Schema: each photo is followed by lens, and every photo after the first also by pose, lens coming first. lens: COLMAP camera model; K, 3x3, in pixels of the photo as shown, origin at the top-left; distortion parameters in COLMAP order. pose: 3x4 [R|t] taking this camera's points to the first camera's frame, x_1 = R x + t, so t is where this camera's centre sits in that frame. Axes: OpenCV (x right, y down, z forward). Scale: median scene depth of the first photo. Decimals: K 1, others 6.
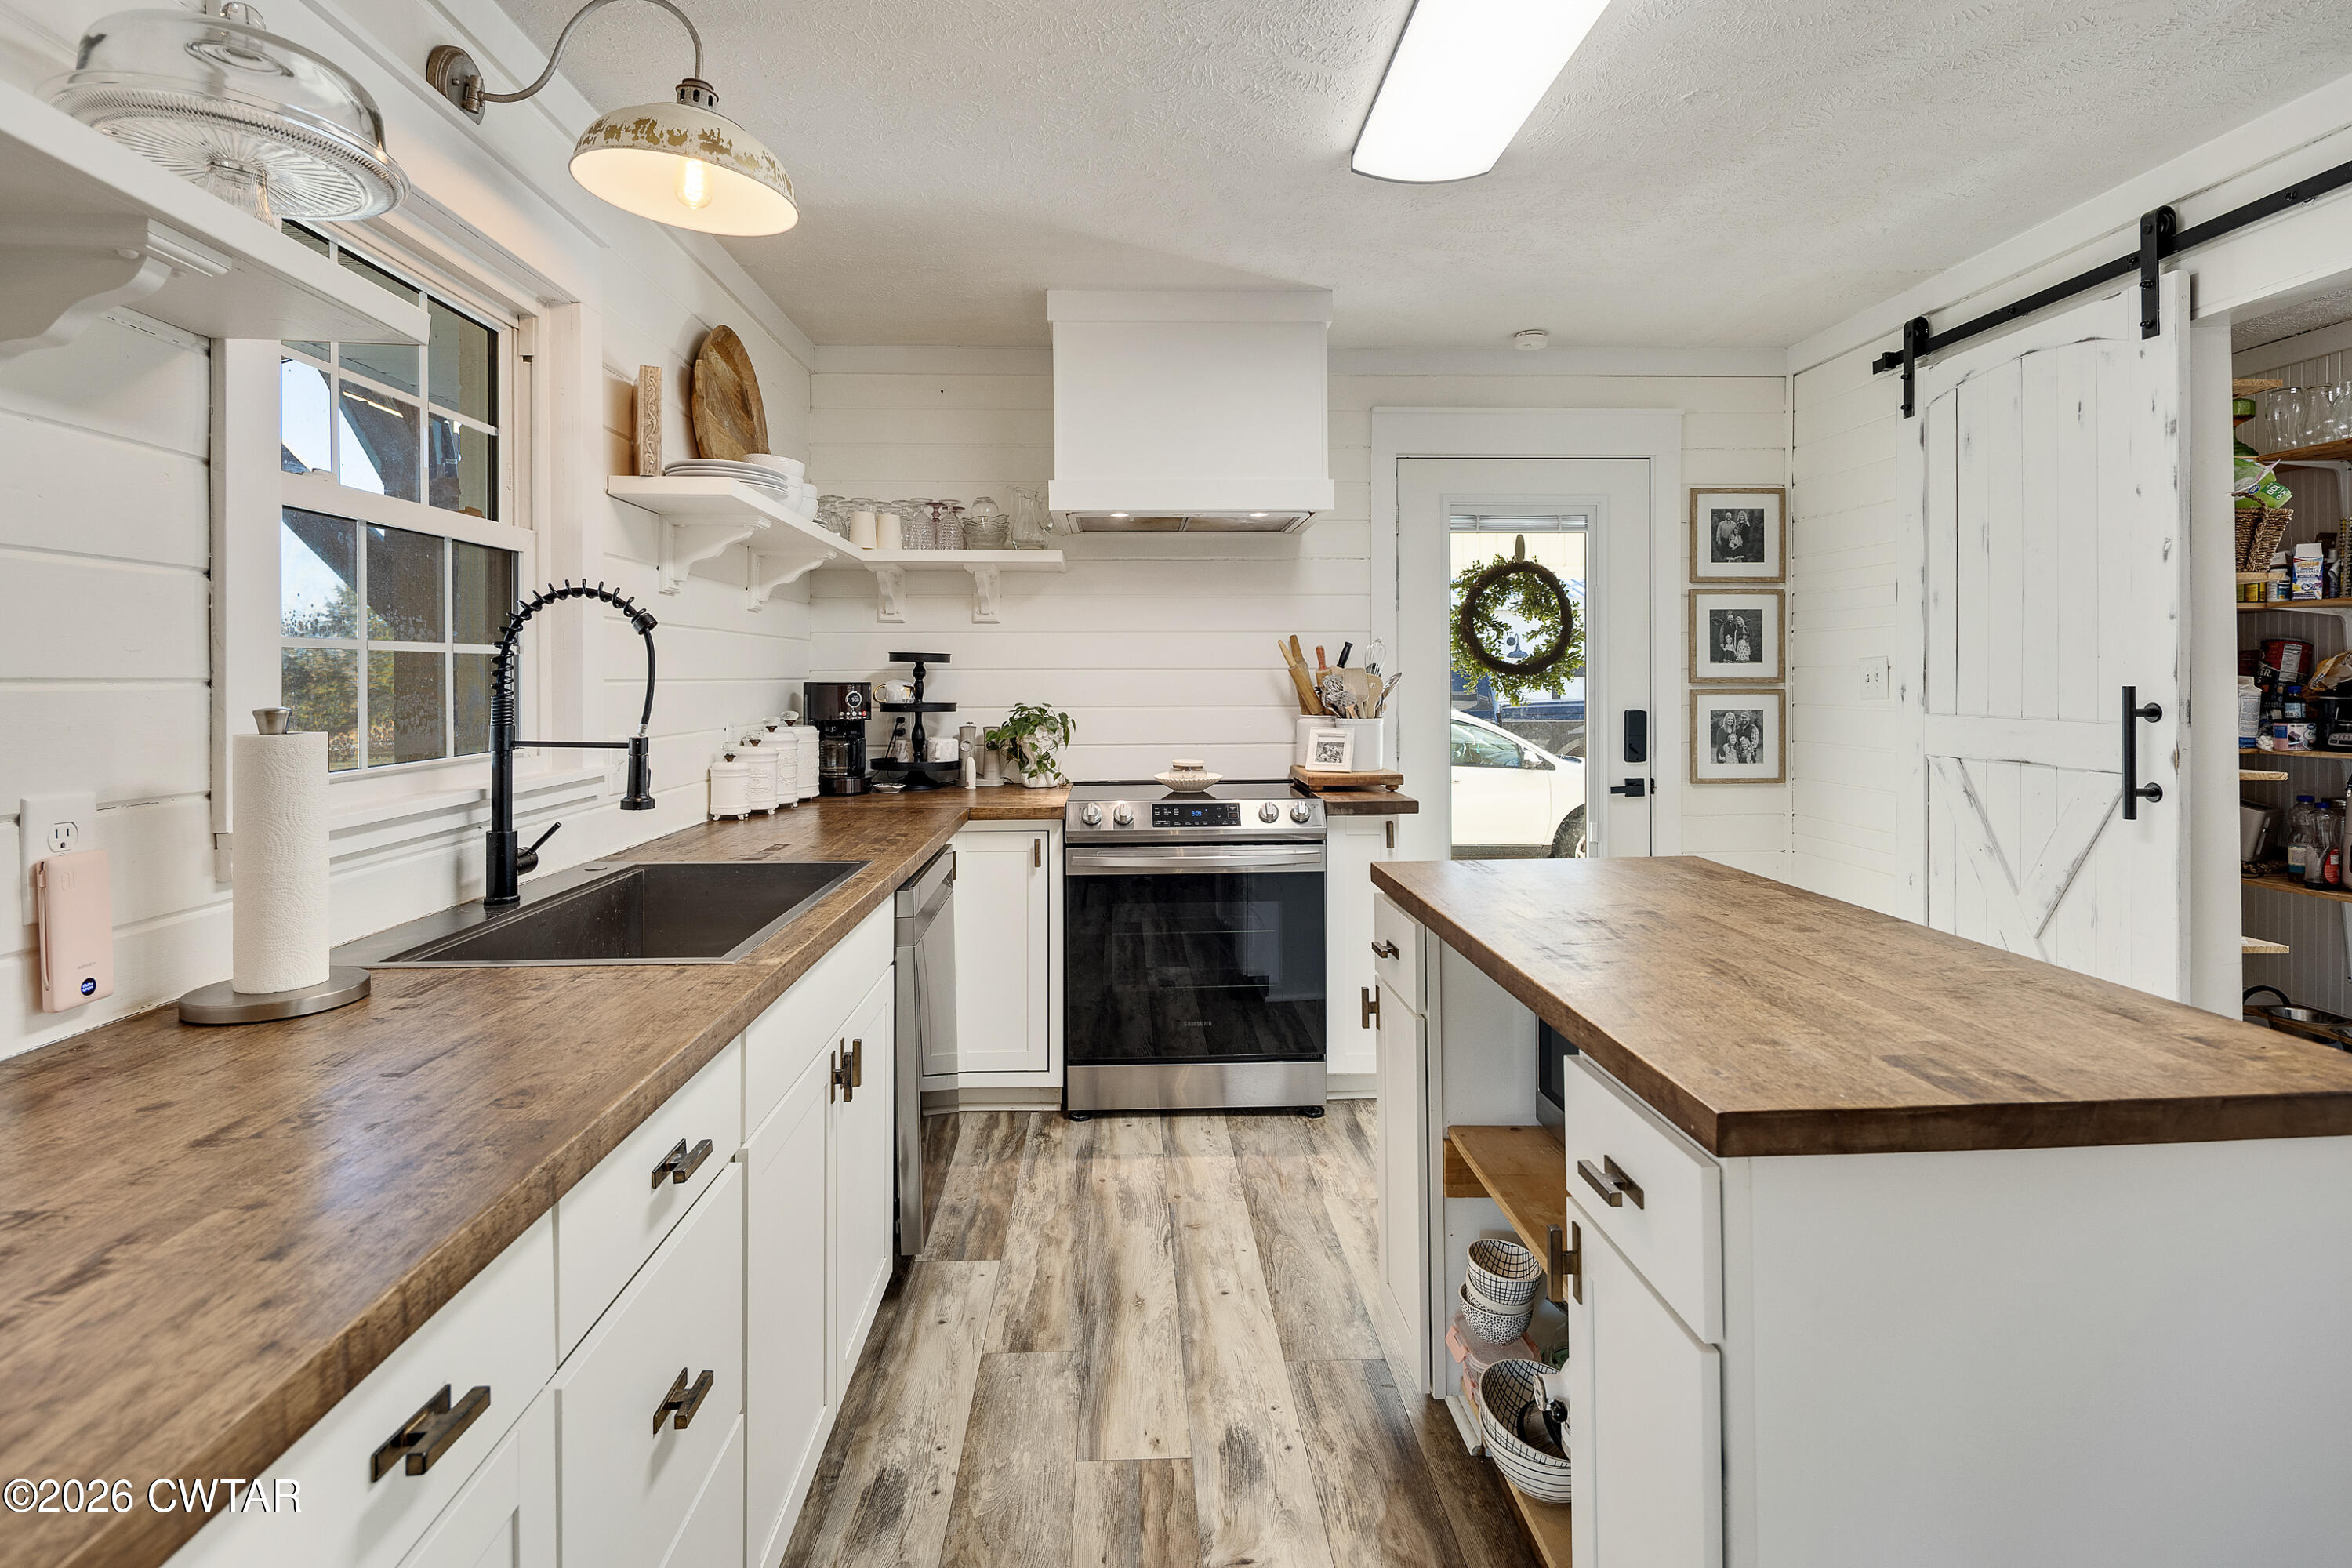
lens RADIAL K [[1147.3, 0, 1156.4], [0, 1147.3, 693.2], [0, 0, 1]] dist [0.000581, -0.002812]
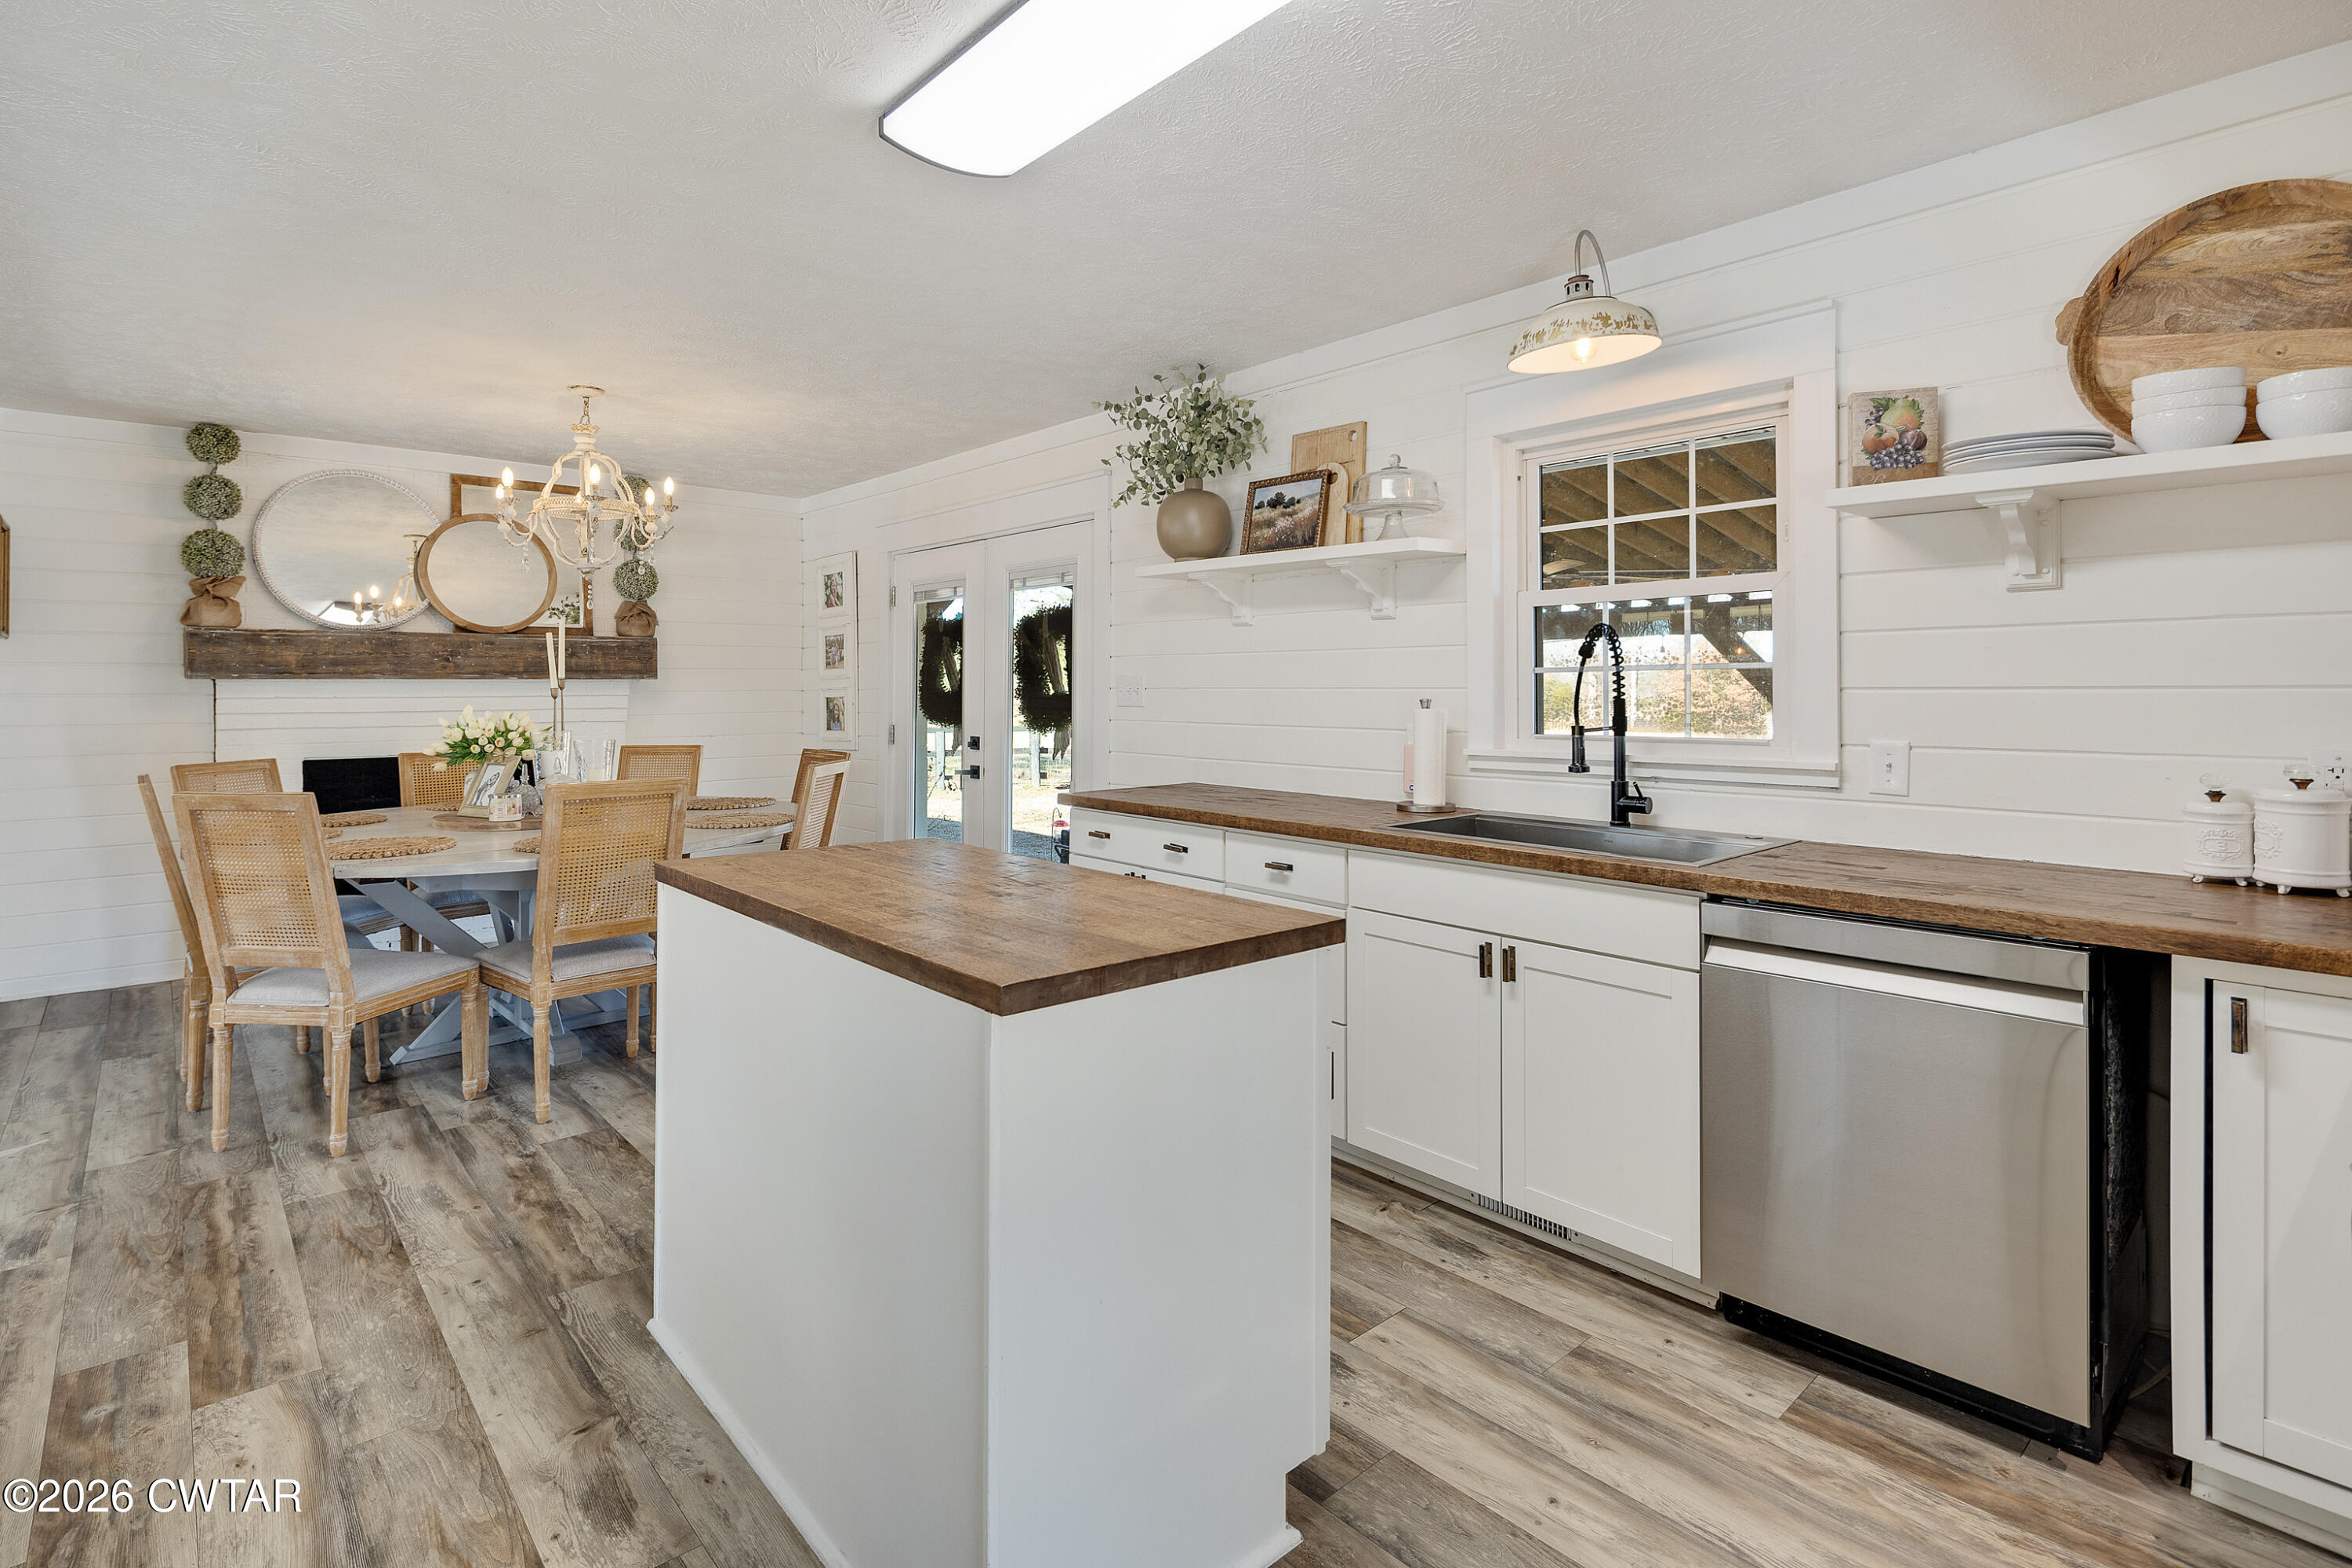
lens RADIAL K [[1147.3, 0, 1174.0], [0, 1147.3, 687.0], [0, 0, 1]] dist [0.000581, -0.002812]
pose [[-0.771527, 0.005383, -0.636173, 0.747175], [-0.001165, 0.999951, 0.009875, -0.023151], [0.636195, 0.008360, -0.771483, 1.449508]]
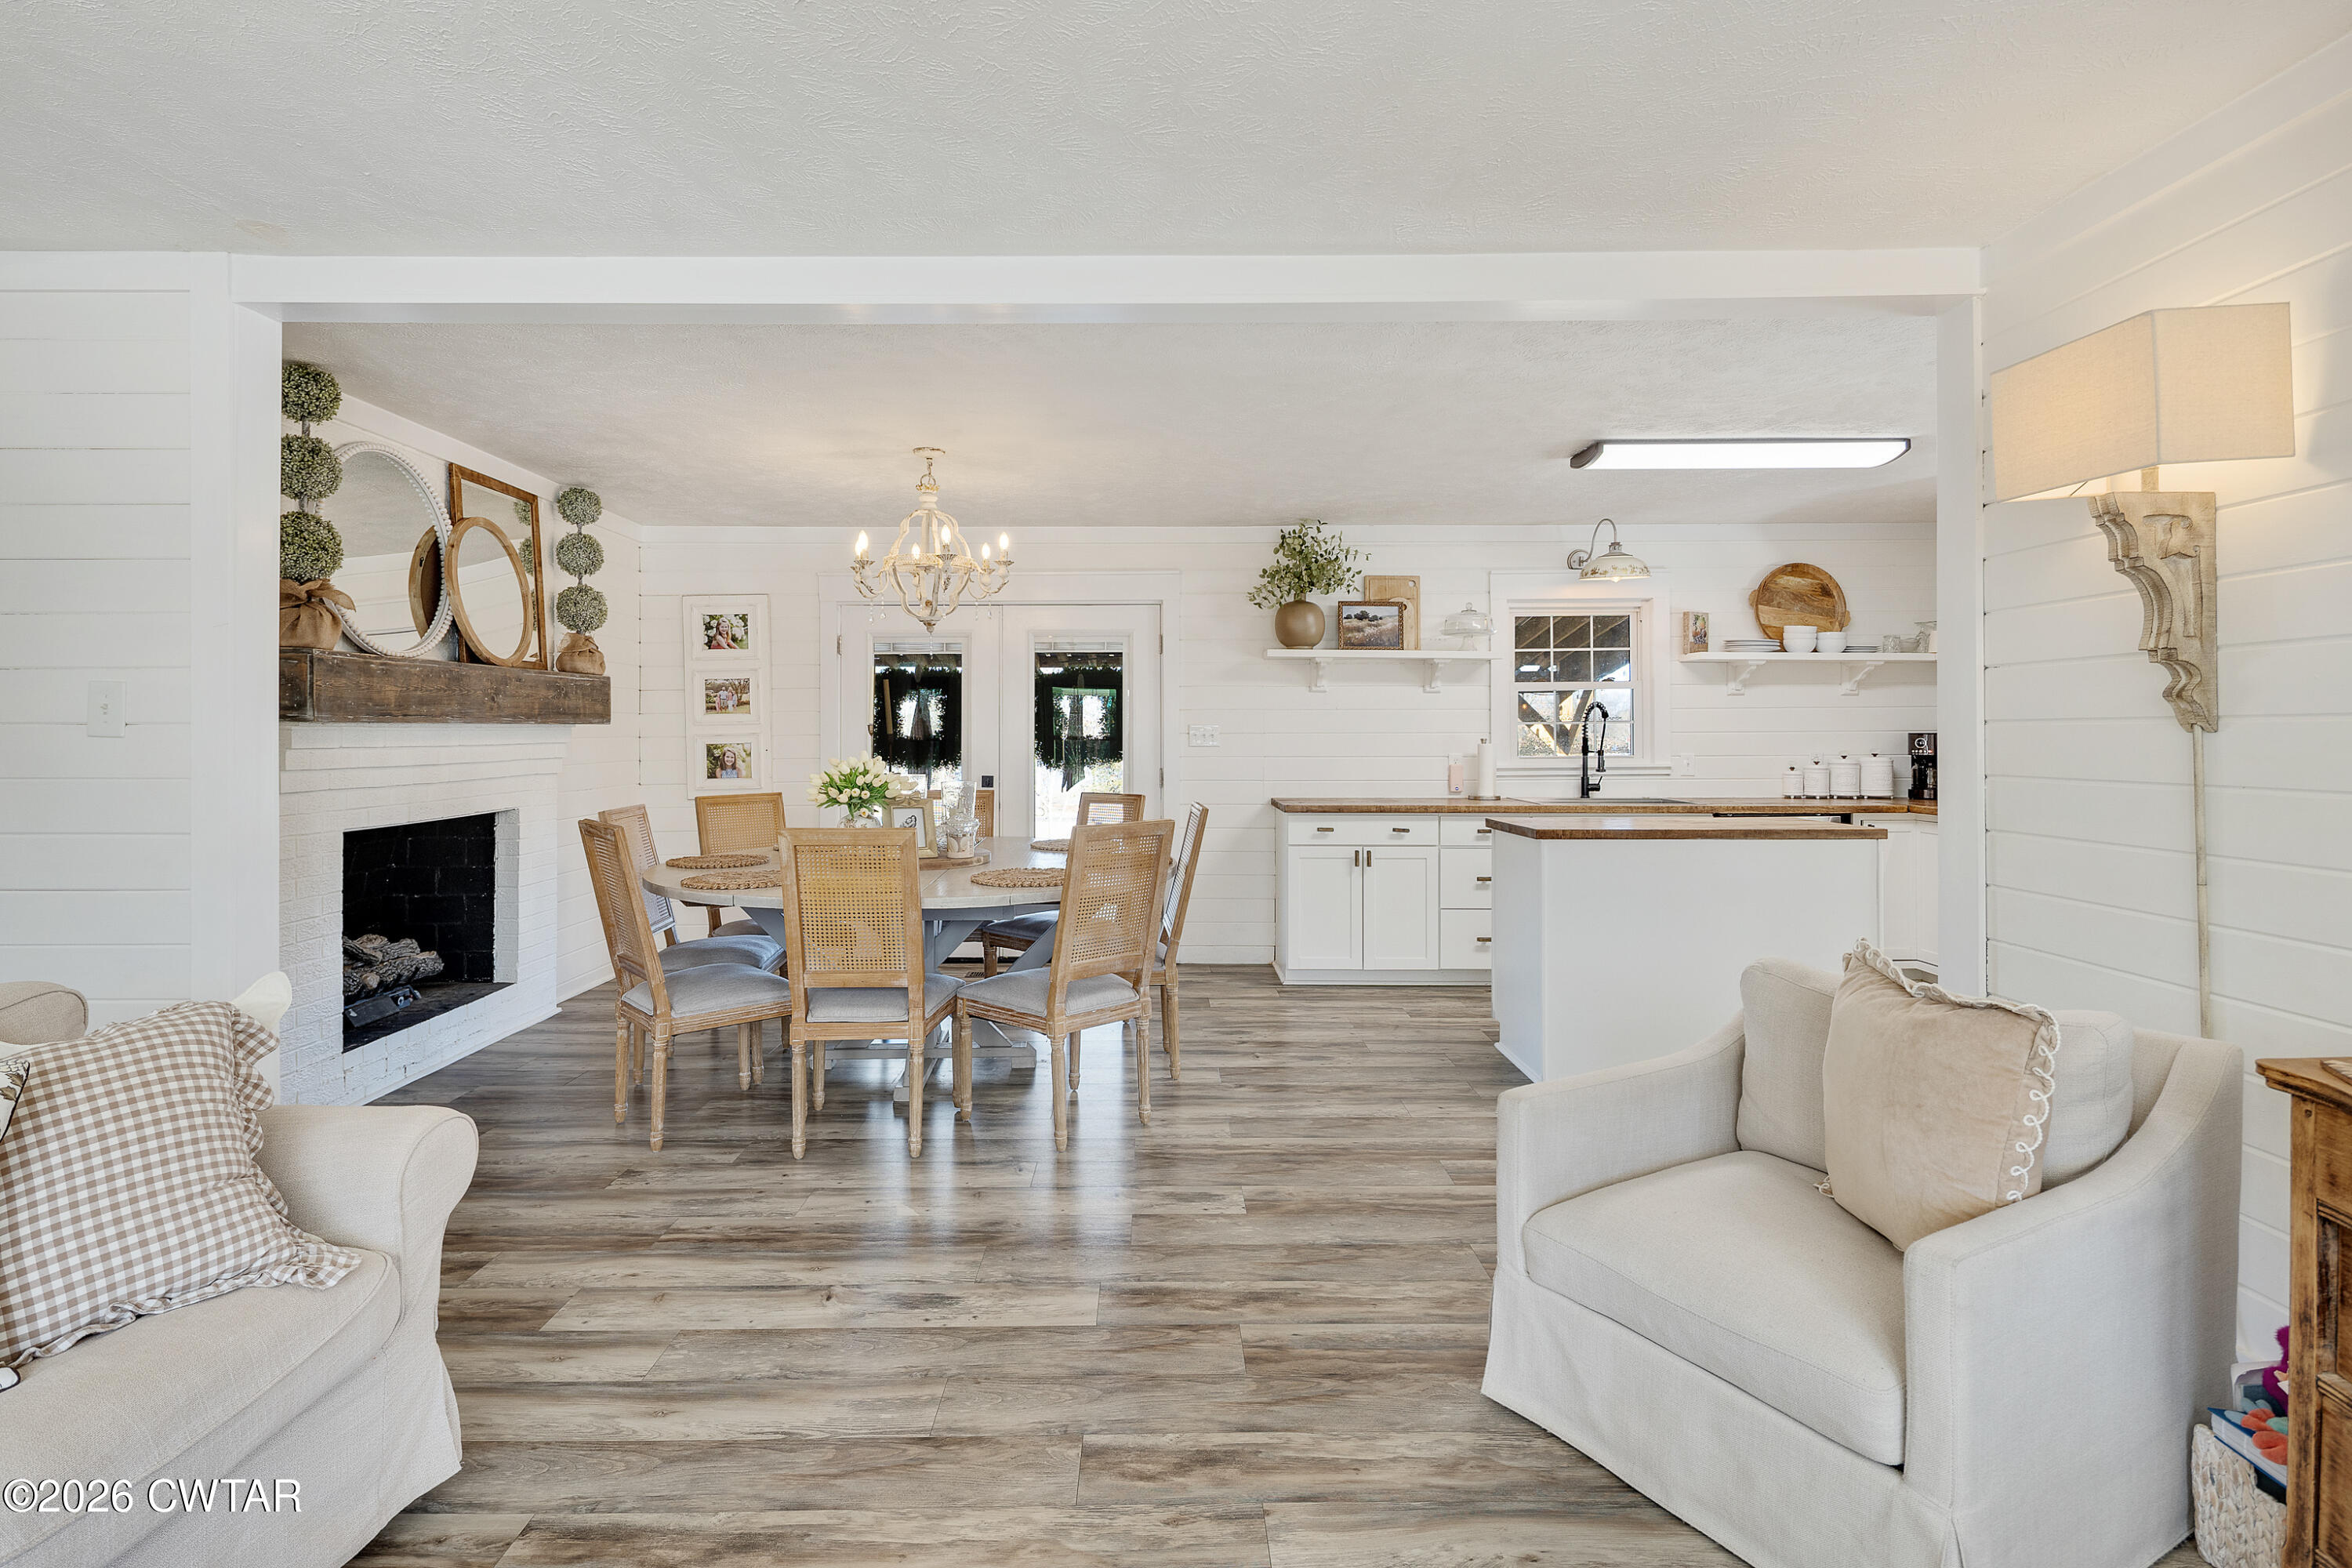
lens RADIAL K [[1147.3, 0, 1162.3], [0, 1147.3, 740.2], [0, 0, 1]] dist [0.000581, -0.002812]
pose [[-0.023792, 0.012375, -0.999640, 2.249788], [-0.007093, 0.999896, 0.012547, -0.018121], [0.999692, 0.007389, -0.023702, -0.139861]]
